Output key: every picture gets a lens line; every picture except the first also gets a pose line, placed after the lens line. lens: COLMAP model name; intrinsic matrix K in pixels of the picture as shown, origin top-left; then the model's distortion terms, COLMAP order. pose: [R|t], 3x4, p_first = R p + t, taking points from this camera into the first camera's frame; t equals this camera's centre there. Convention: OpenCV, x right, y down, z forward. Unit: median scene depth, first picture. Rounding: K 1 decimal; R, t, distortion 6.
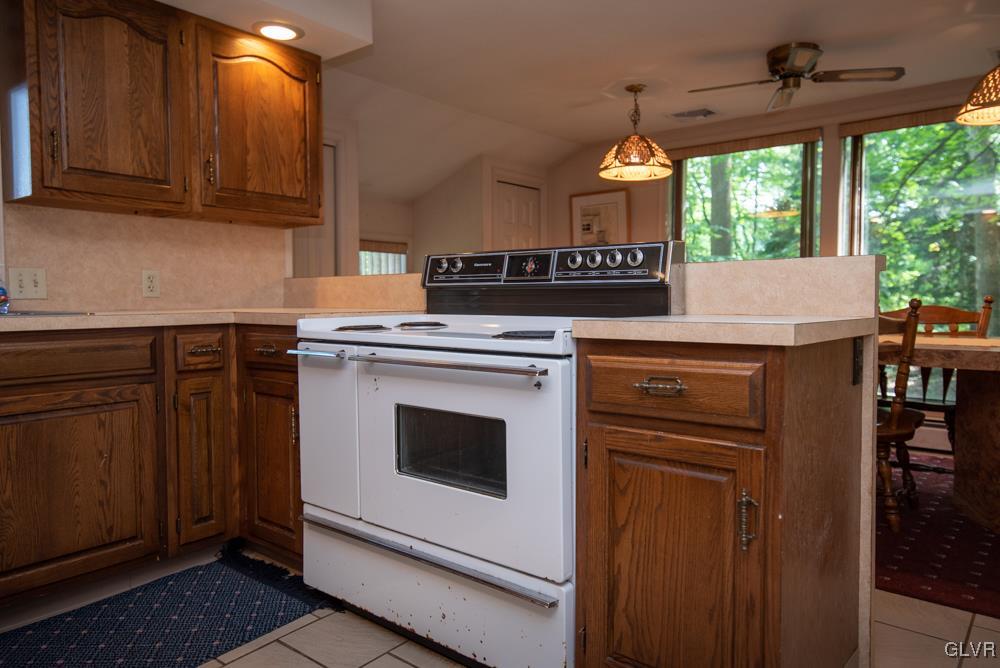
lens RADIAL K [[678.6, 0, 500.0], [0, 678.6, 334.0], [0, 0, 1]] dist [0.022249, -0.000977]
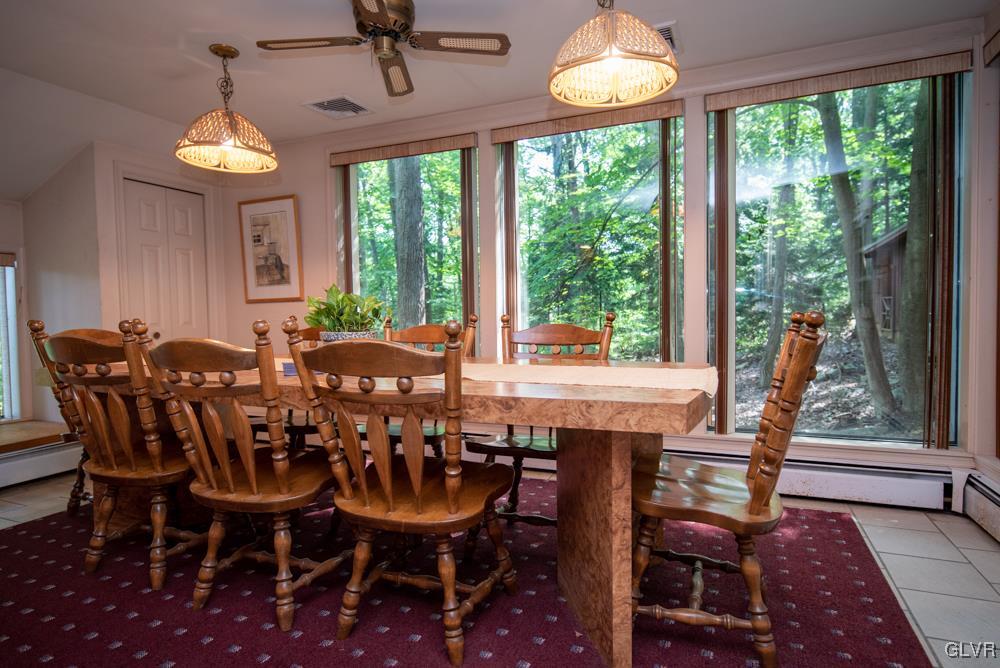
lens RADIAL K [[548.8, 0, 500.0], [0, 548.8, 334.0], [0, 0, 1]] dist [0.004272, 0.000605]
pose [[0.957478, -0.025916, 0.287339, 0.274037], [0.030487, 0.999470, -0.011443, -0.017228], [-0.286890, 0.019717, 0.957760, 0.271702]]
